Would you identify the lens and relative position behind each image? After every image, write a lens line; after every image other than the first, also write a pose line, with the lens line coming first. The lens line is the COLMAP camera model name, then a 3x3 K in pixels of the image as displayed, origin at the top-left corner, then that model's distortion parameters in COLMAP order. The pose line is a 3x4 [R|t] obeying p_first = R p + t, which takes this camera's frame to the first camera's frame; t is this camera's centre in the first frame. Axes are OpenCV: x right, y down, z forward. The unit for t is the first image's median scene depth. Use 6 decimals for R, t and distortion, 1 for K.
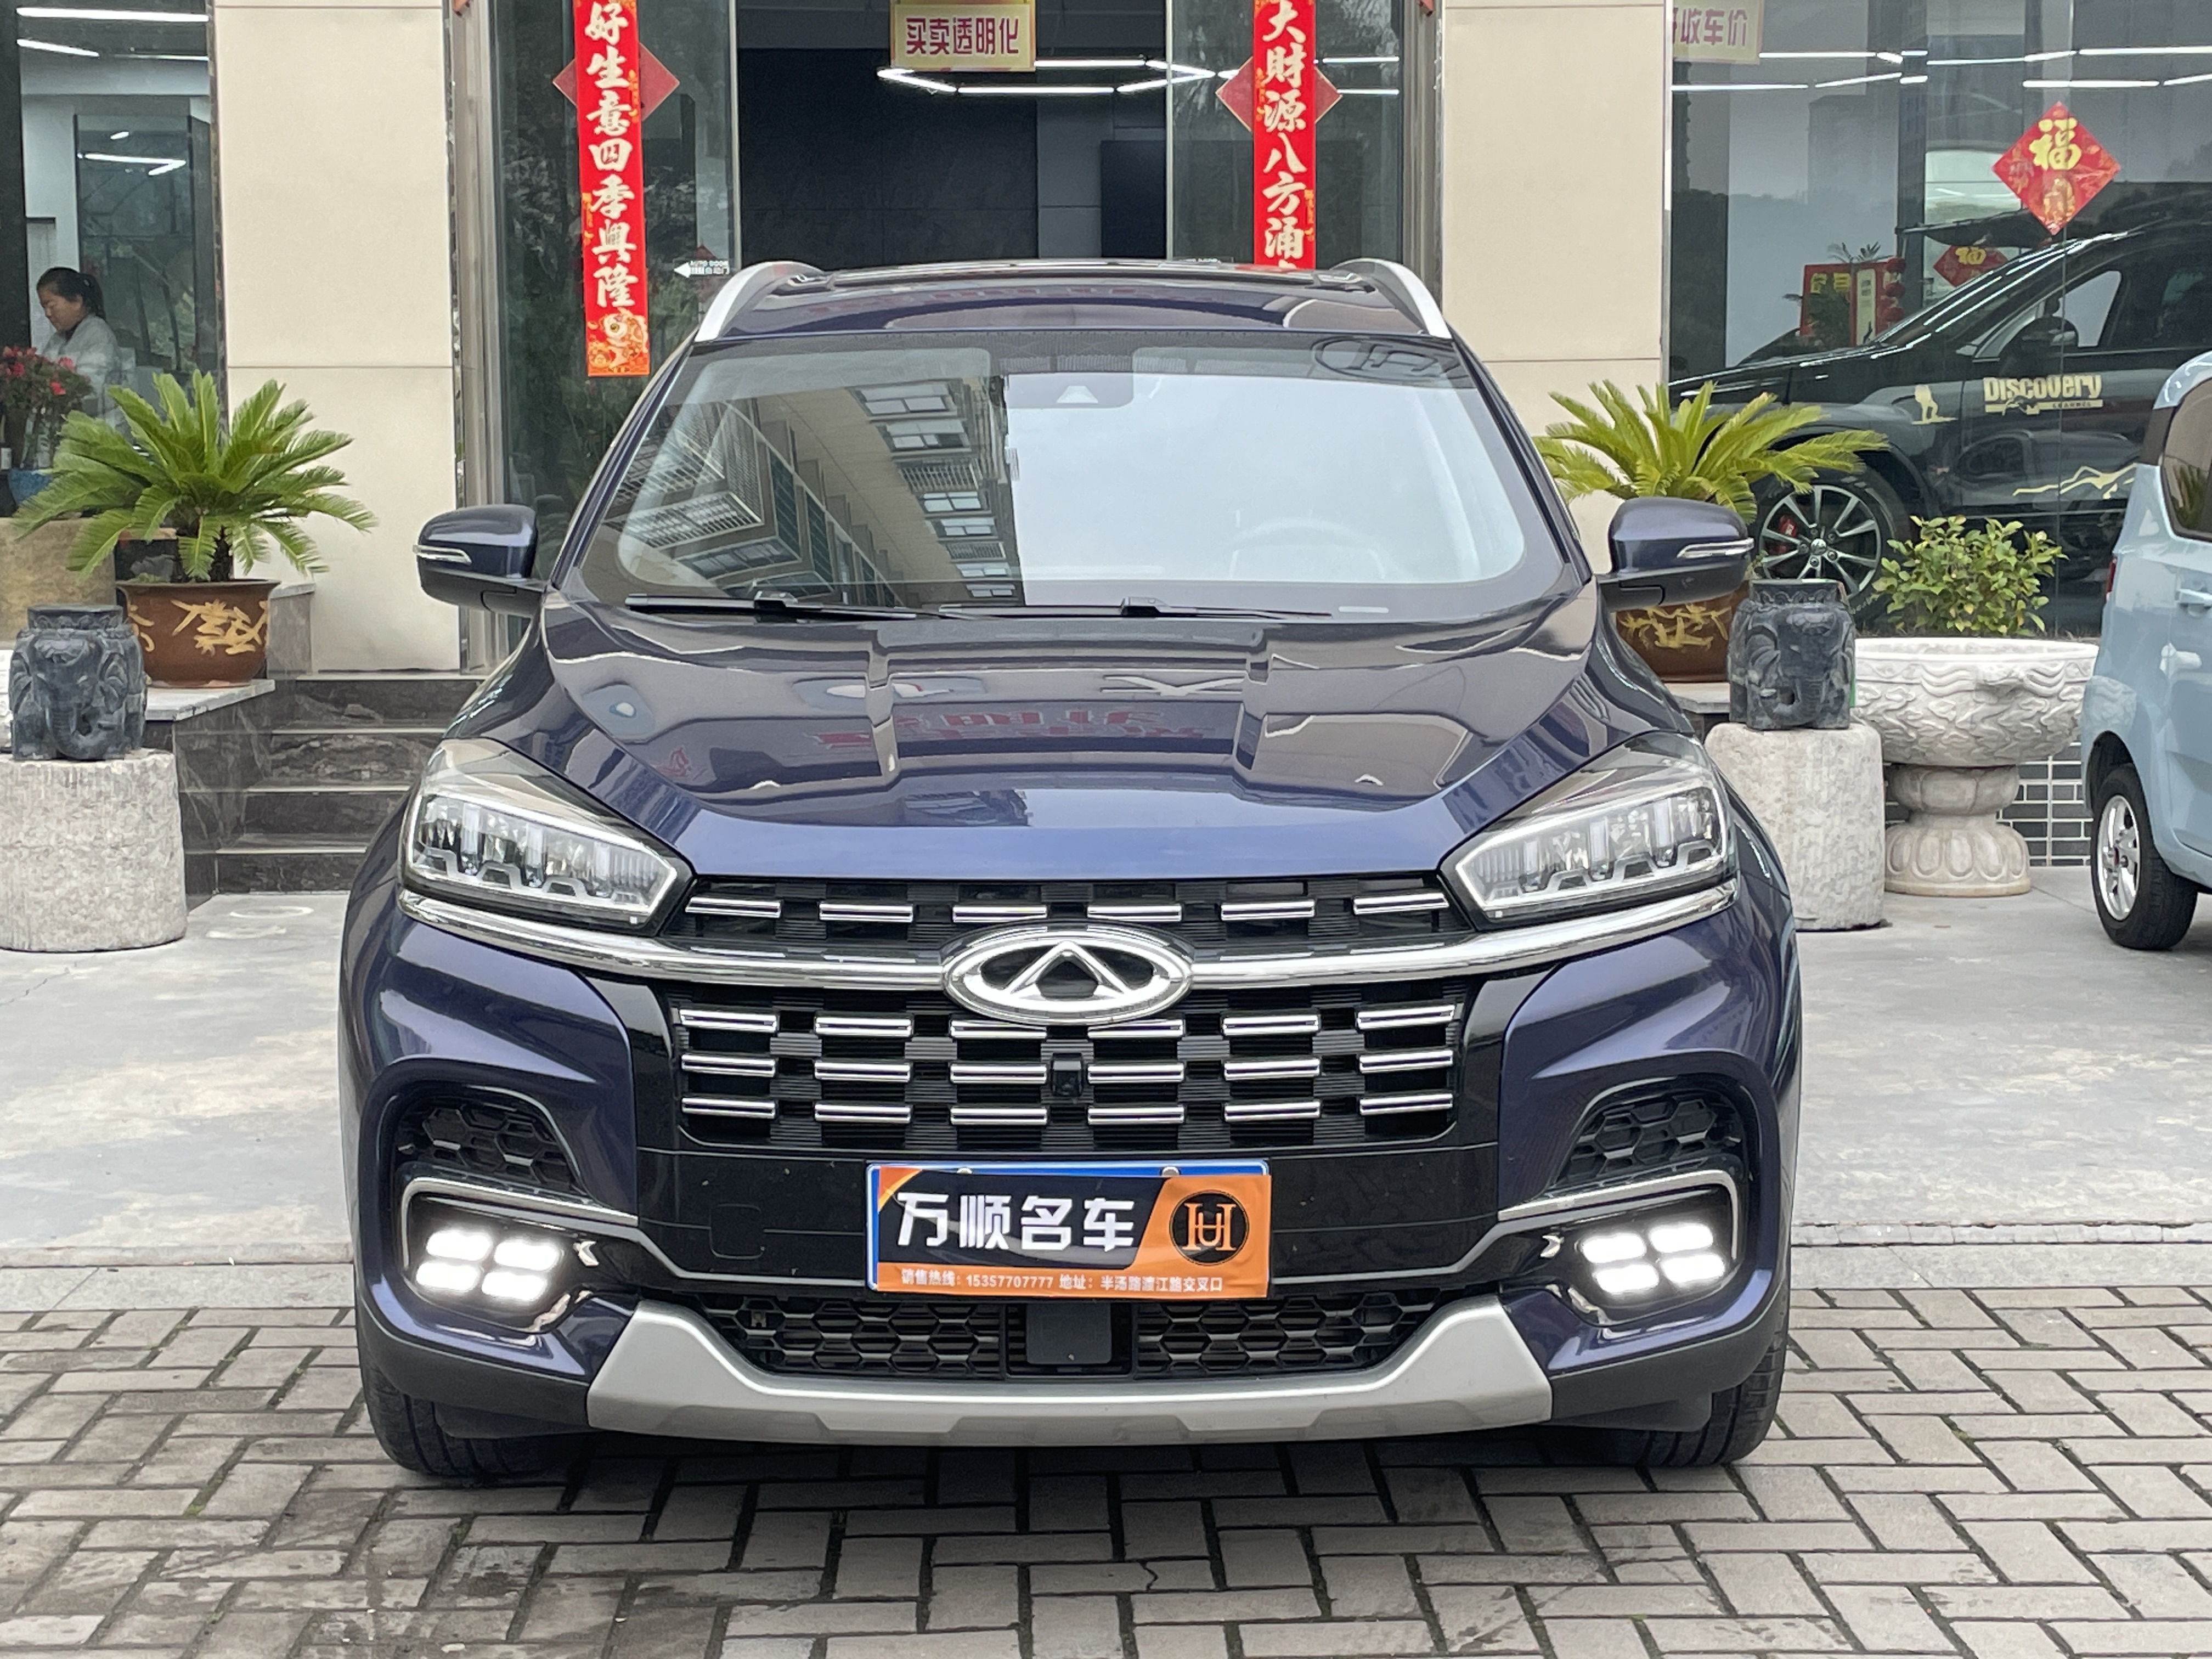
lens RADIAL K [[3389.2, 0, 1106.0], [0, 3389.2, 829.5], [0, 0, 1]] dist [0.117133, -0.063281]
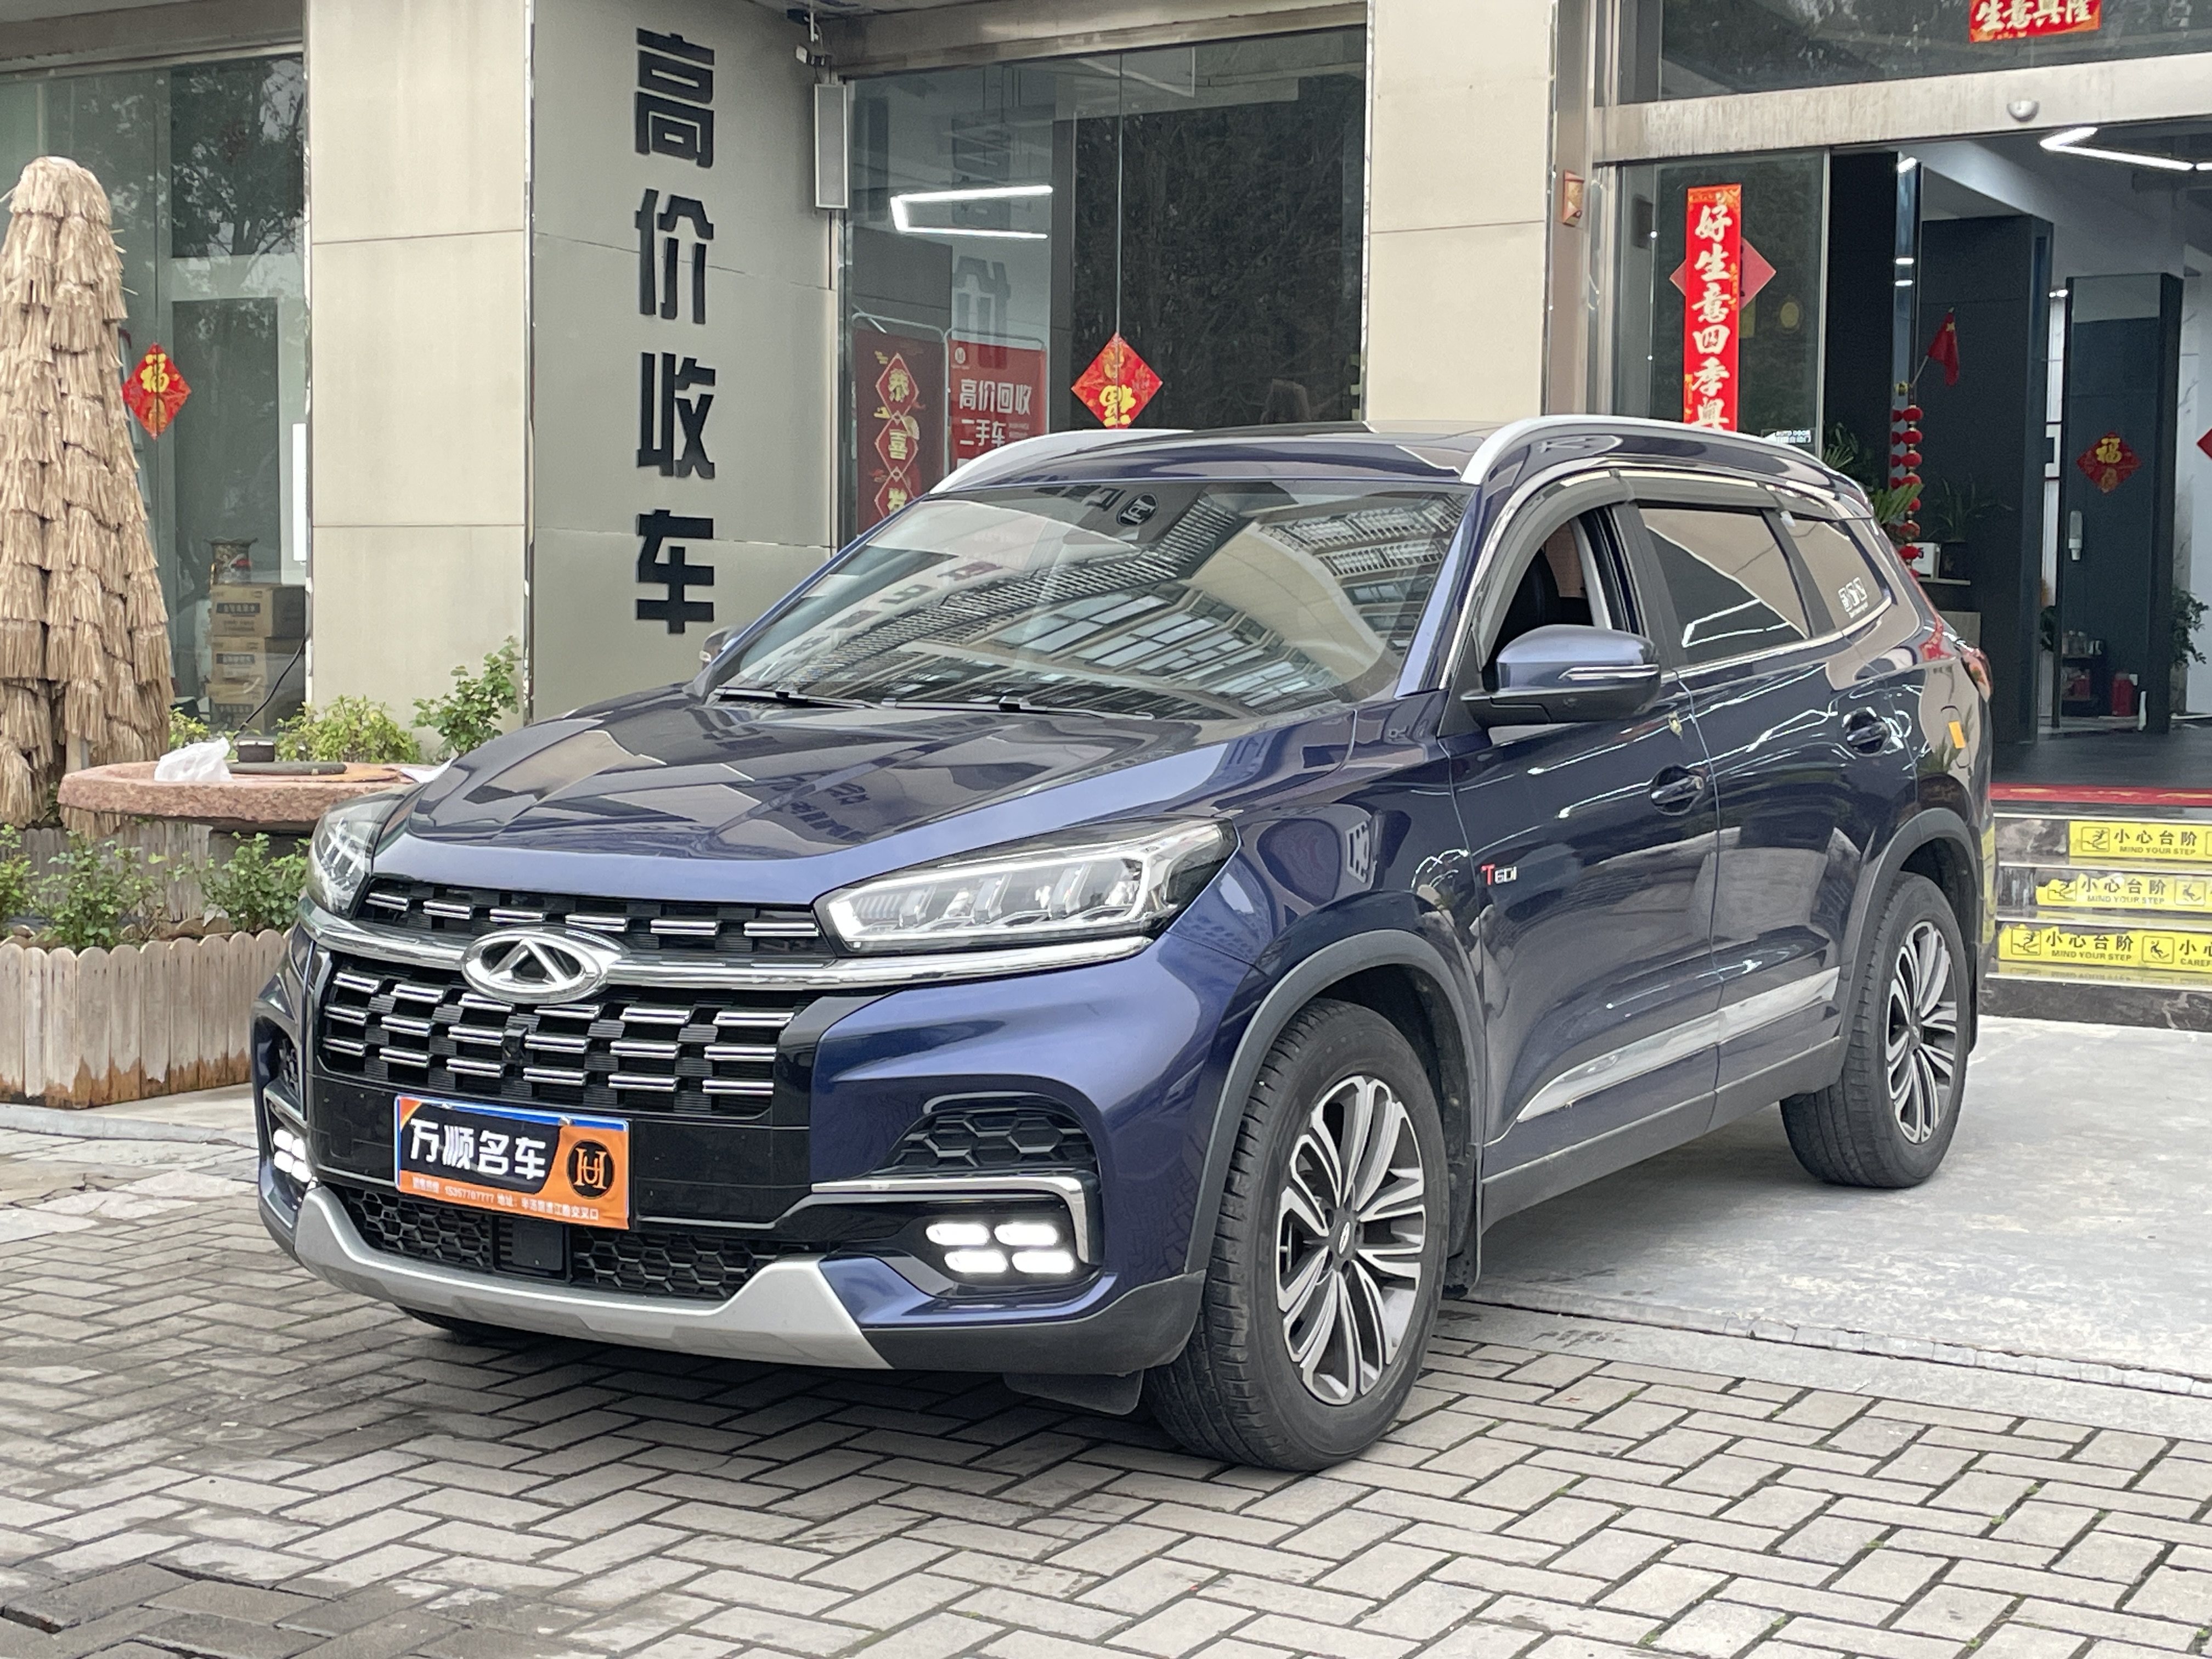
lens RADIAL K [[3149.1, 0, 1106.0], [0, 3149.1, 829.5], [0, 0, 1]] dist [0.091426, 0.023558]
pose [[0.845791, 0.046280, -0.531504, 0.814190], [-0.070011, 0.997243, -0.024576, 0.005459], [0.528901, 0.057998, 0.846699, 0.087247]]
